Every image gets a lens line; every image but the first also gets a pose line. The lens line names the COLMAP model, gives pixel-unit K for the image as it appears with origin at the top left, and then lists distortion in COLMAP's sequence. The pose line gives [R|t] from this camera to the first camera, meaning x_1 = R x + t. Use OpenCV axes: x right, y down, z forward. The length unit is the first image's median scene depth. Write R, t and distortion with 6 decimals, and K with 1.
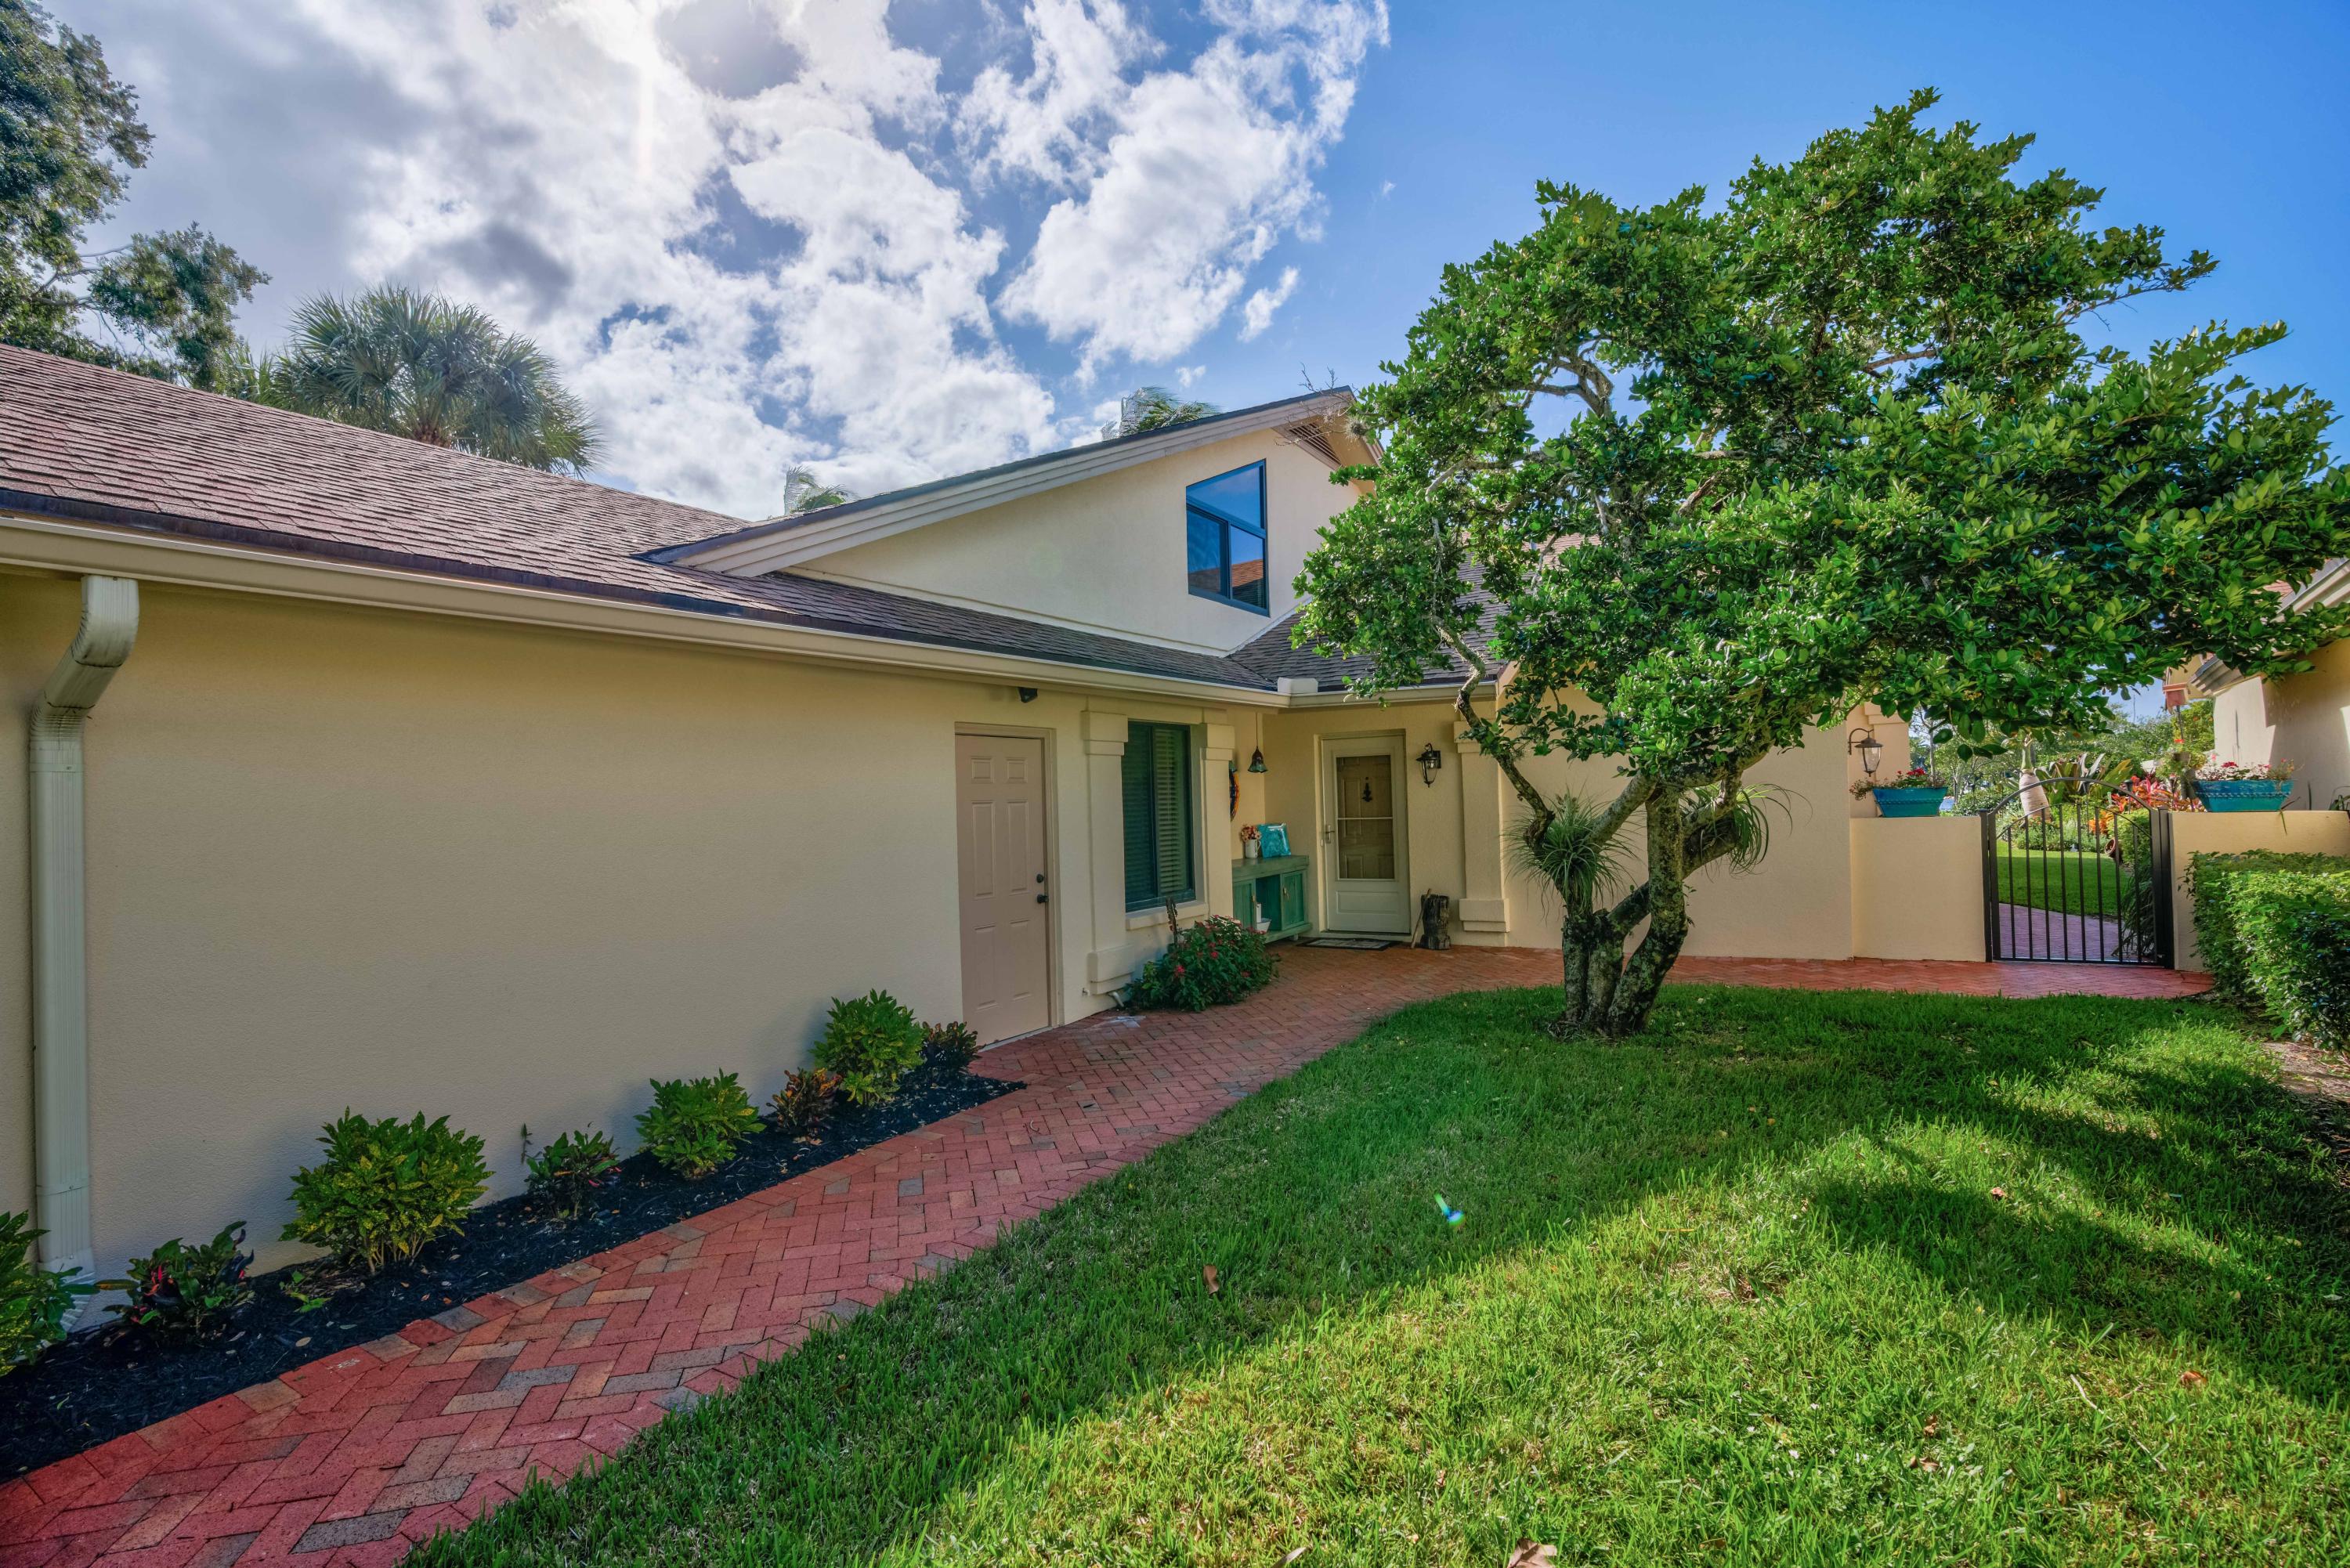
lens RADIAL K [[1060.8, 0, 1175.0], [0, 1060.8, 784.0], [0, 0, 1]] dist [-0.000513, 0.010725]
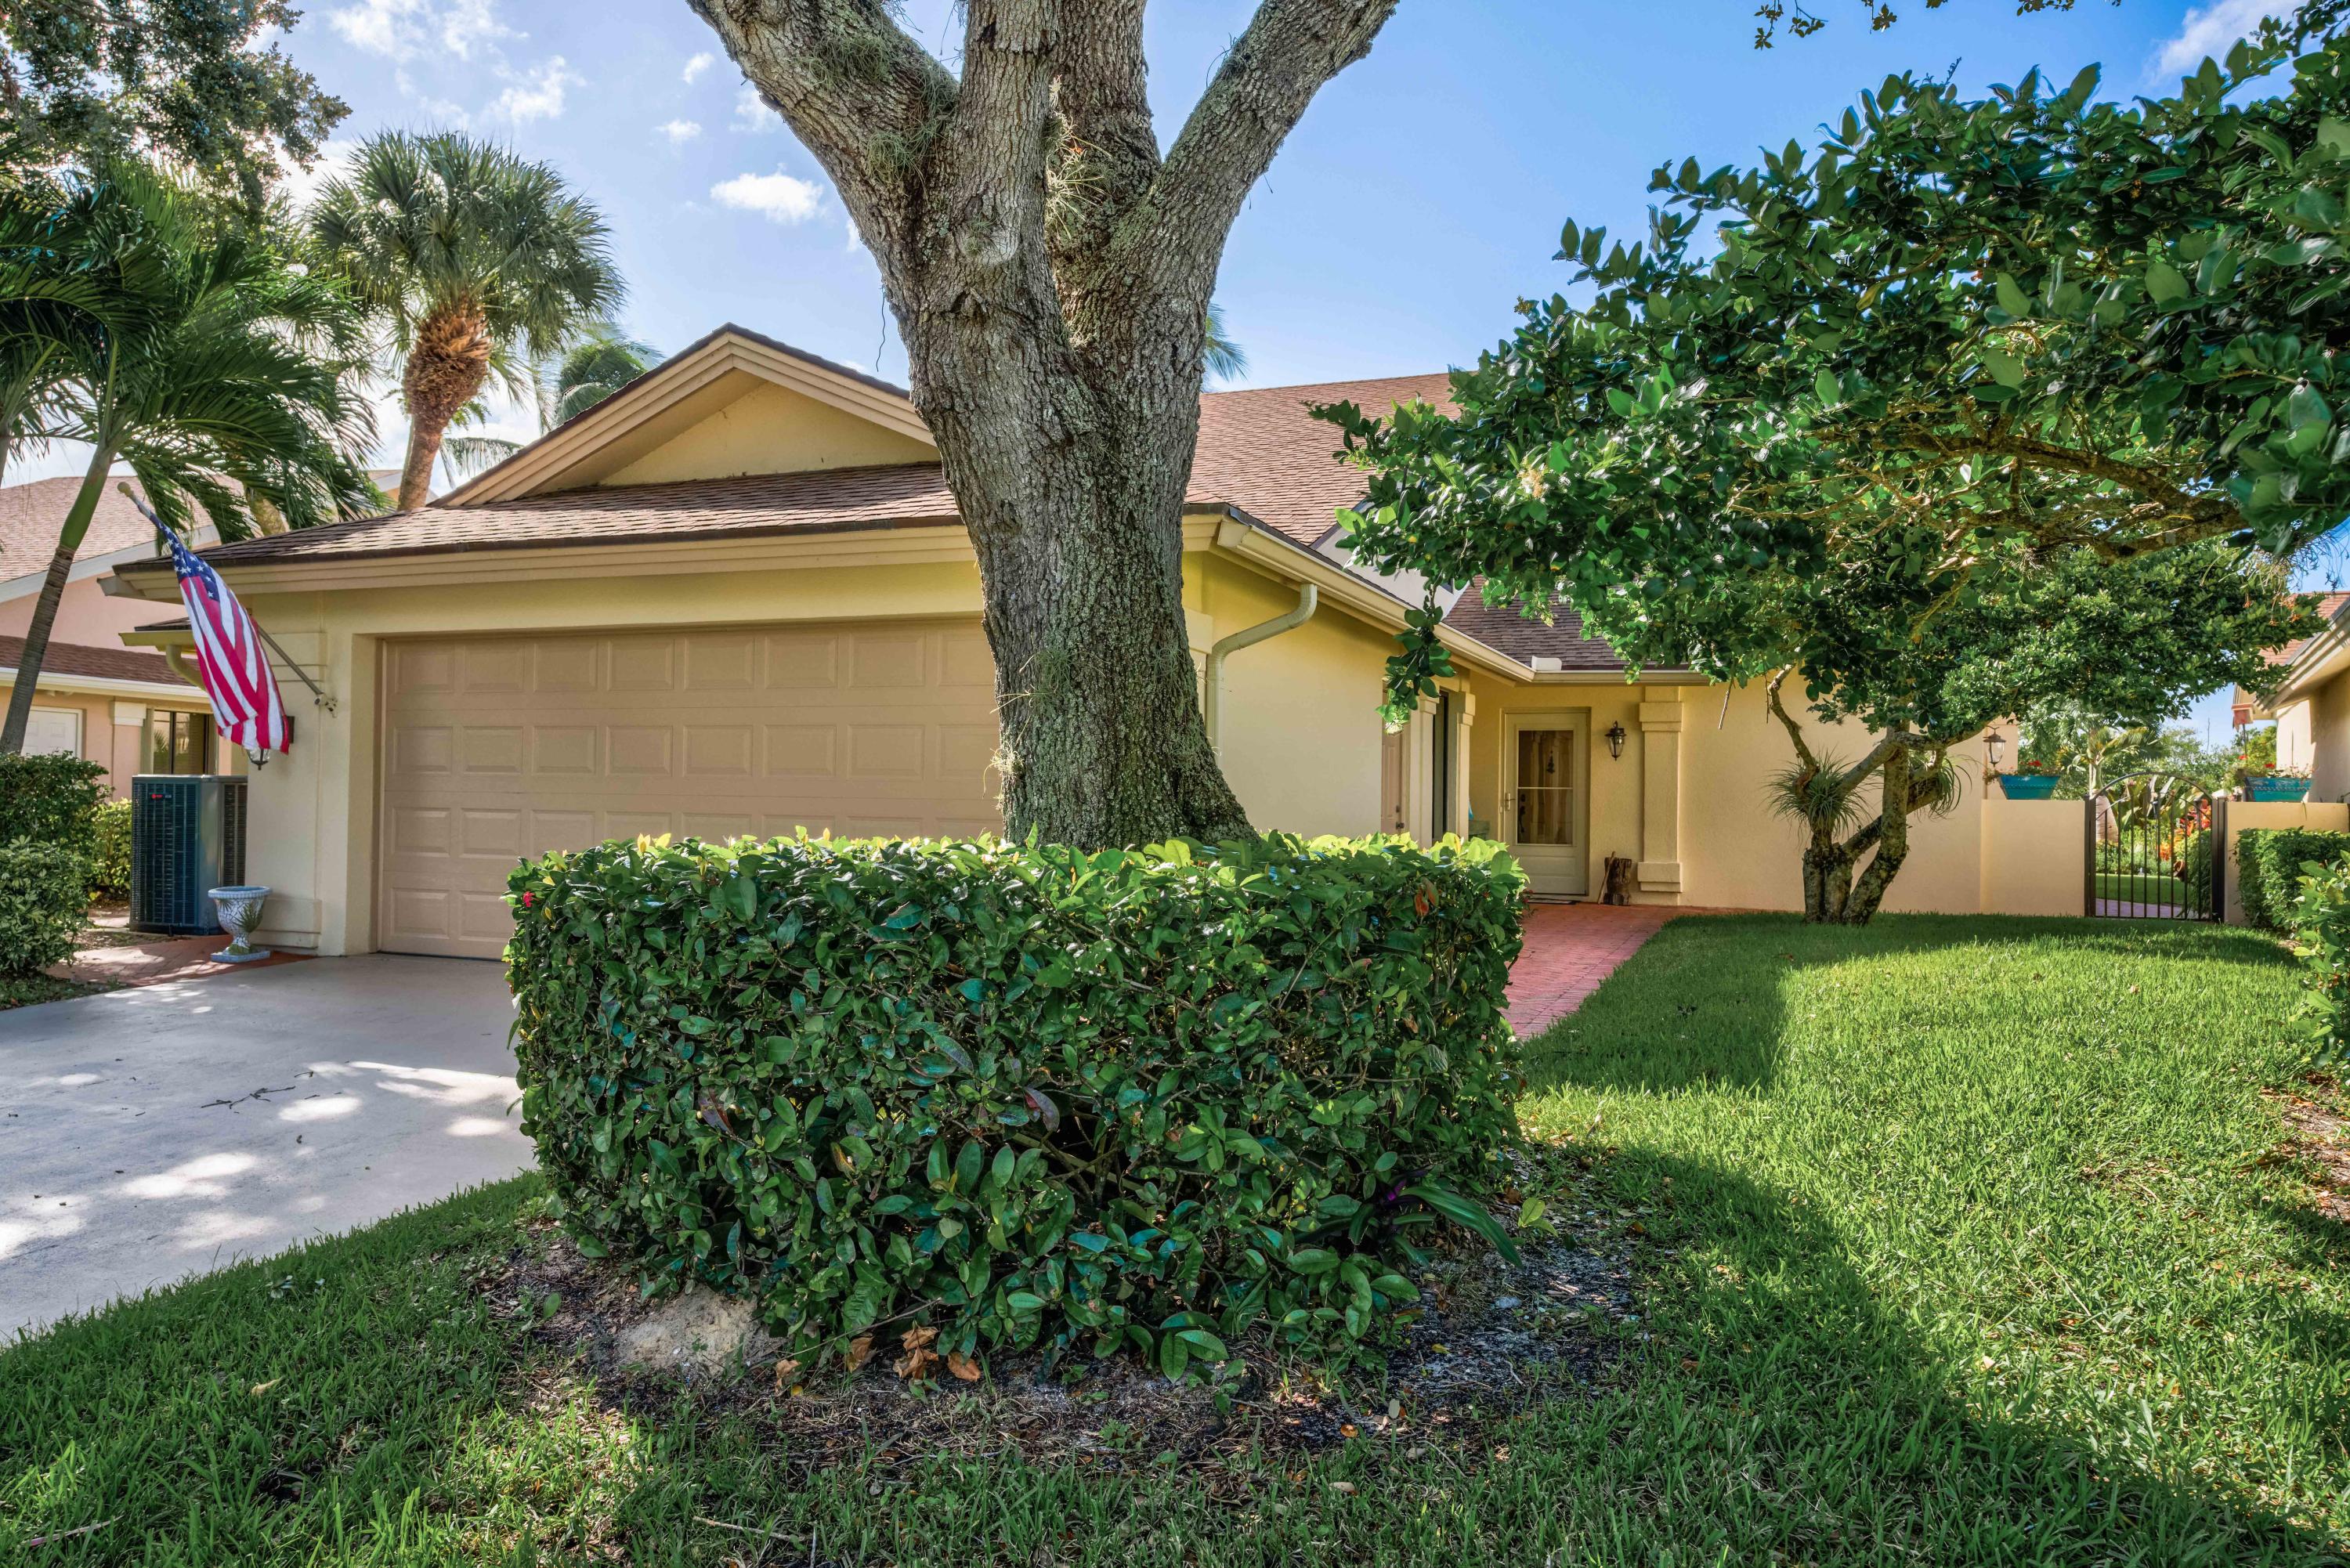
lens RADIAL K [[1624.6, 0, 1175.0], [0, 1624.6, 784.0], [0, 0, 1]] dist [0.136983, 0.000146]
pose [[0.981470, 0.044978, 0.186262, -0.853328], [-0.044099, 0.998988, -0.008862, 0.100962], [-0.186472, 0.000484, 0.982460, -0.962748]]
